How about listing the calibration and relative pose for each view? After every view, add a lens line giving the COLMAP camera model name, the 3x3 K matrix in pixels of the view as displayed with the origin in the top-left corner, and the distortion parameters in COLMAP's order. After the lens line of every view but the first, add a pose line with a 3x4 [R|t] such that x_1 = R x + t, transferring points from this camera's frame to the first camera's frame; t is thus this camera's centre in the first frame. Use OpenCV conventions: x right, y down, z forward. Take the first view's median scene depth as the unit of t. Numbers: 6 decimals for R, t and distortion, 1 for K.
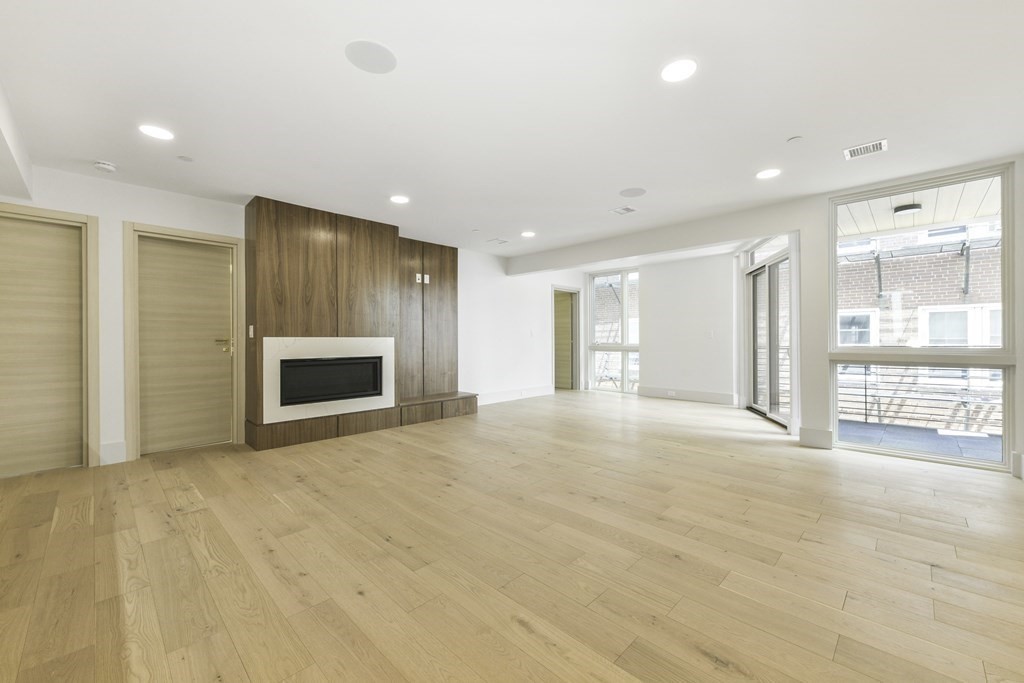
lens RADIAL K [[407.9, 0, 517.7], [0, 407.9, 339.5], [0, 0, 1]] dist [0.003559, -0.000149]
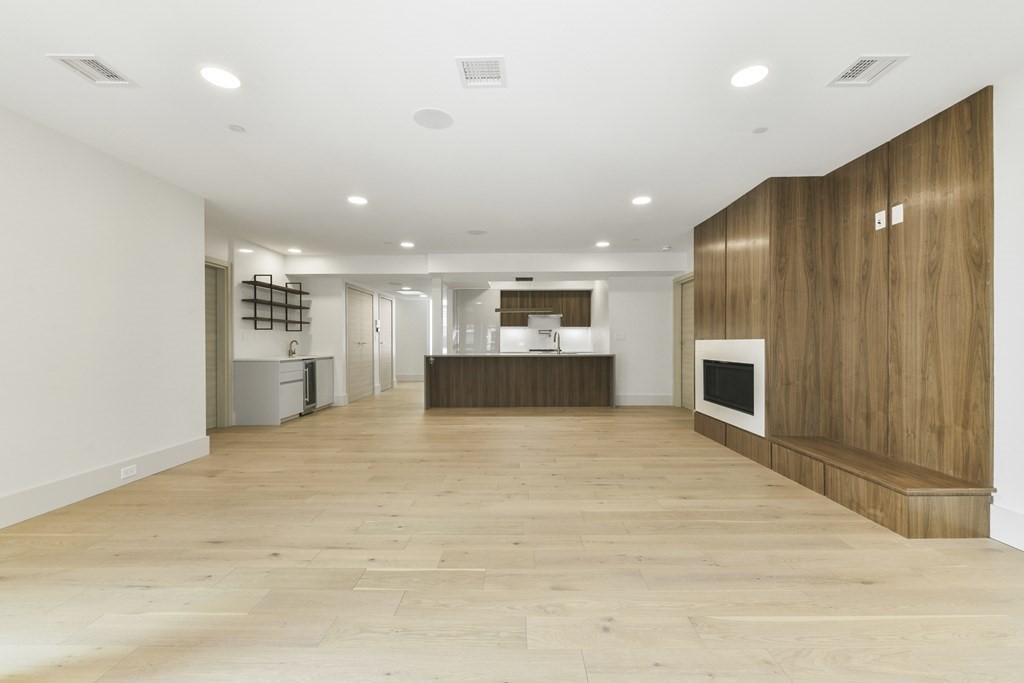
lens RADIAL K [[413.8, 0, 517.5], [0, 413.8, 344.6], [0, 0, 1]] dist [-0.000142, -0.000309]
pose [[-0.722347, 0.007937, -0.691486, 0.508093], [0.002821, 0.999960, 0.008530, -0.003091], [0.691525, 0.004211, -0.722340, 1.237734]]
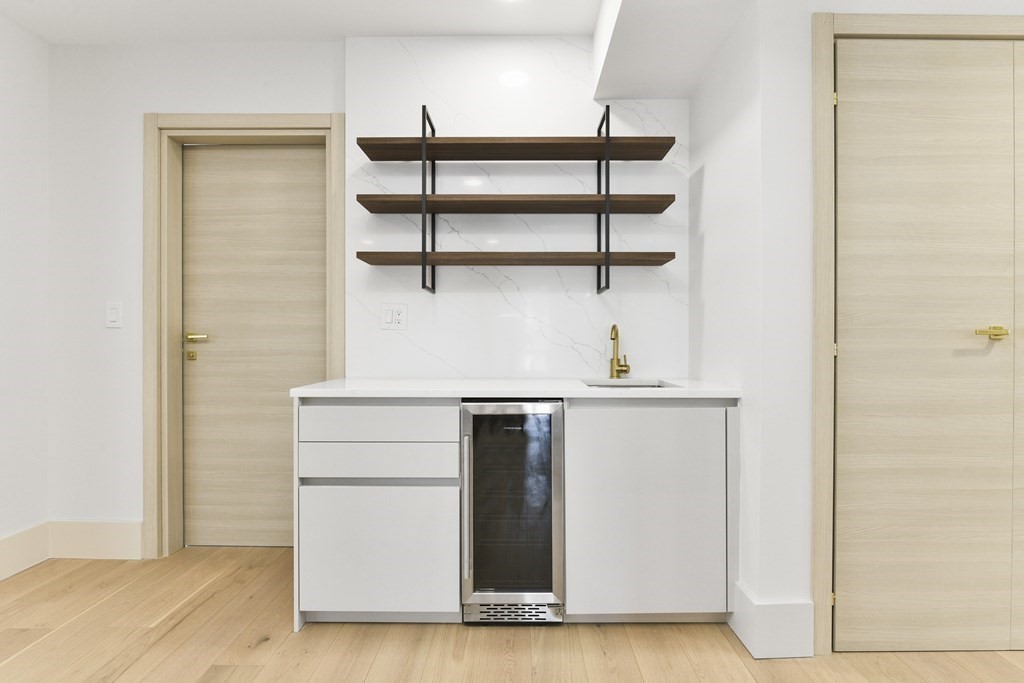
lens RADIAL K [[525.5, 0, 512.0], [0, 525.5, 341.5], [0, 0, 1]] dist [-0.014548, -0.000091]
pose [[-0.691350, 0.000087, 0.722520, -0.183790], [0.003027, 0.999992, 0.002776, 0.006789], [-0.722514, 0.004107, -0.691344, 0.143006]]
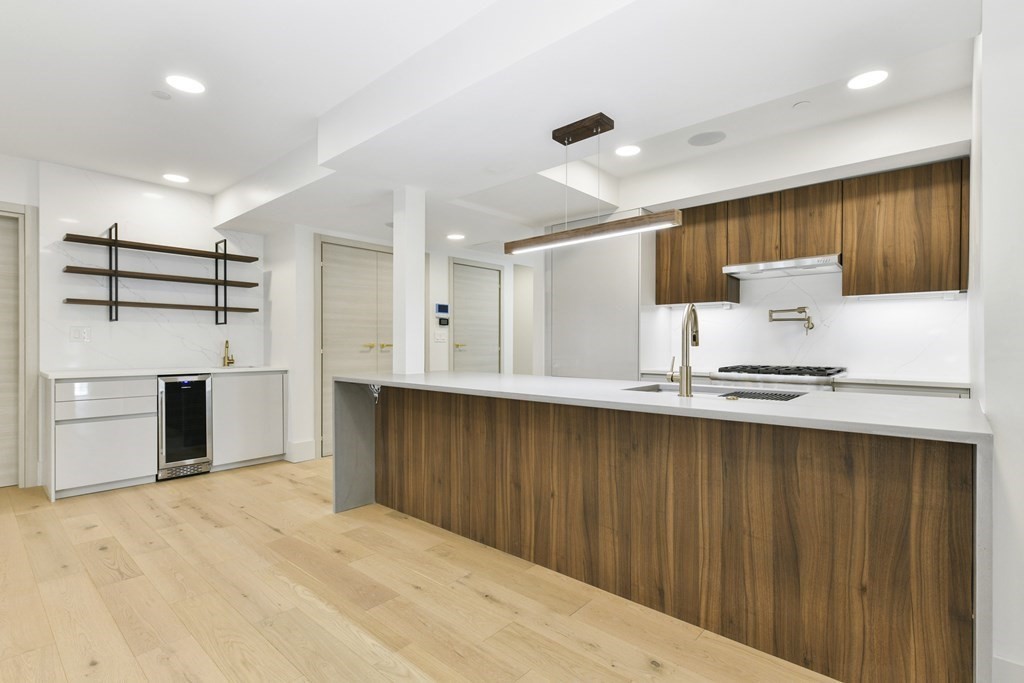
lens RADIAL K [[486.7, 0, 516.8], [0, 486.7, 346.8], [0, 0, 1]] dist [0.002746, 0.000318]
pose [[-0.998875, 0.000865, -0.047417, -0.414034], [0.000551, 0.999978, 0.006624, -0.000595], [0.047422, 0.006591, -0.998853, 0.706052]]
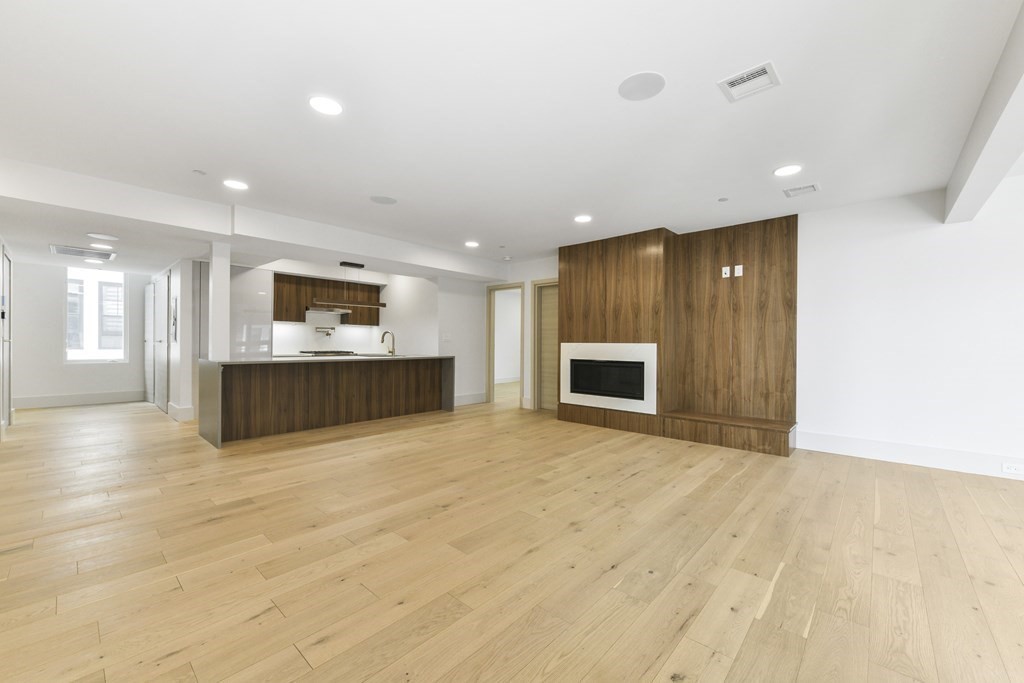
lens RADIAL K [[404.9, 0, 517.1], [0, 404.9, 345.5], [0, 0, 1]] dist [0.000971, -0.000148]
pose [[0.040000, 0.007782, -0.999169, 0.657123], [-0.009433, 0.999928, 0.007410, -0.004313], [0.999155, 0.009129, 0.040070, 0.636608]]
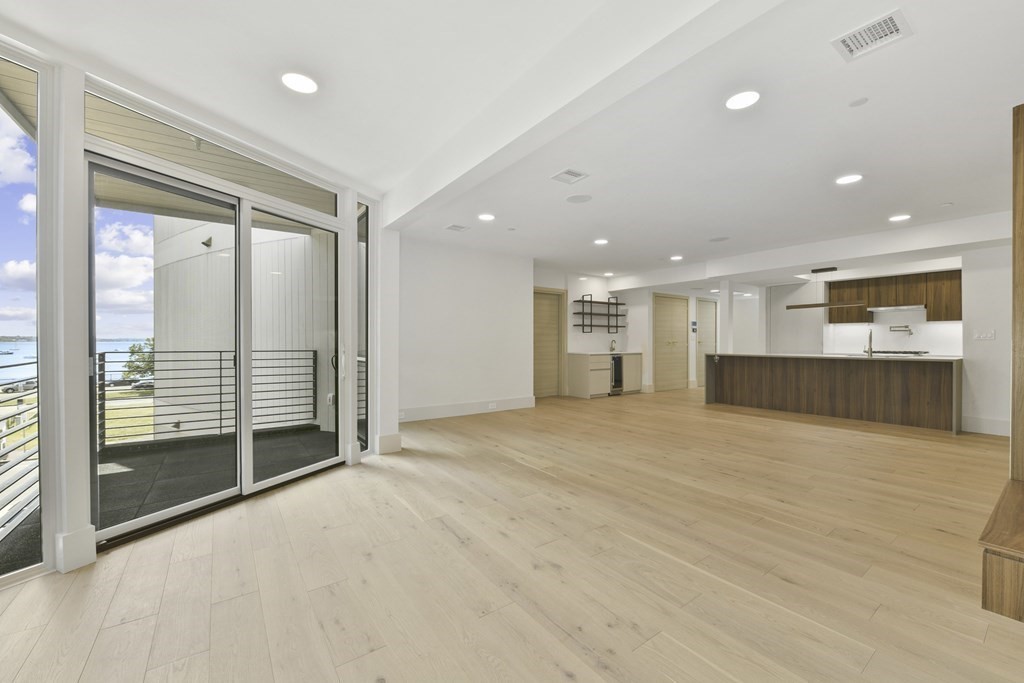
lens RADIAL K [[407.4, 0, 516.0], [0, 407.4, 343.8], [0, 0, 1]] dist [-0.015153, -0.000102]
pose [[-0.984007, 0.001613, 0.178123, 0.200943], [0.002934, 0.999970, 0.007151, -0.004817], [-0.178106, 0.007560, -0.983982, 1.595428]]
